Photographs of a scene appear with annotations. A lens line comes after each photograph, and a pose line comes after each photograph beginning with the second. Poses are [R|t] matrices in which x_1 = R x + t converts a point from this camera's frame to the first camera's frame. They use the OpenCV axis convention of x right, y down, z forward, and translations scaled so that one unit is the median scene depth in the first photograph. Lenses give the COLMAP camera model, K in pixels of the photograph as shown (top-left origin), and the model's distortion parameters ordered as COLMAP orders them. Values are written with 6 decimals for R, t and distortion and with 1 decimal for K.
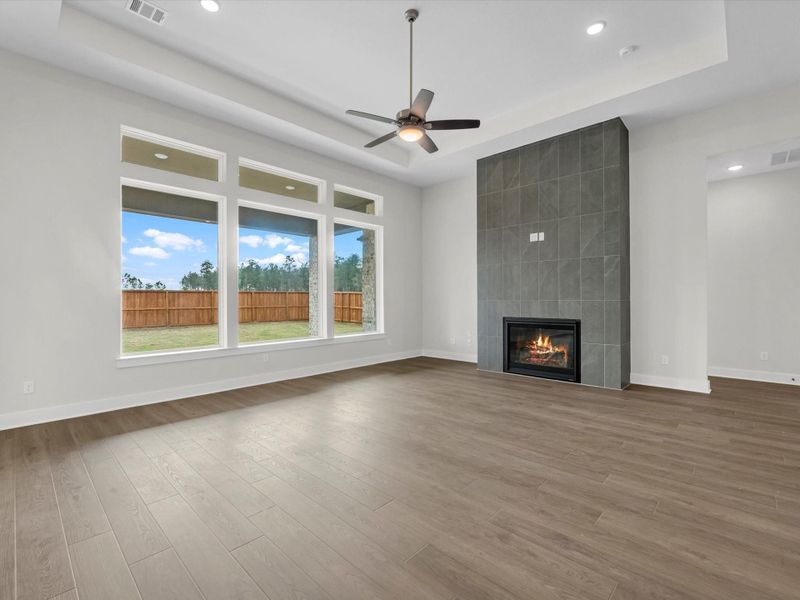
lens RADIAL K [[366.7, 0, 402.6], [0, 366.7, 299.3], [0, 0, 1]] dist [-0.000349, -0.001645]
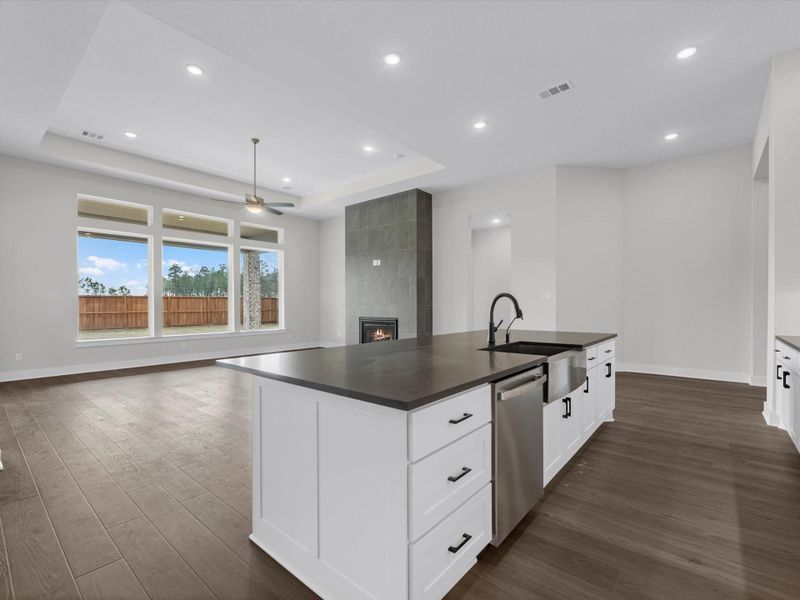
lens RADIAL K [[366.7, 0, 411.1], [0, 366.7, 307.0], [0, 0, 1]] dist [-0.000349, -0.001645]
pose [[0.997162, 0.000612, 0.075281, 0.341882], [-0.001185, 0.999971, 0.007575, -0.001446], [-0.075274, -0.007643, 0.997134, -0.428677]]
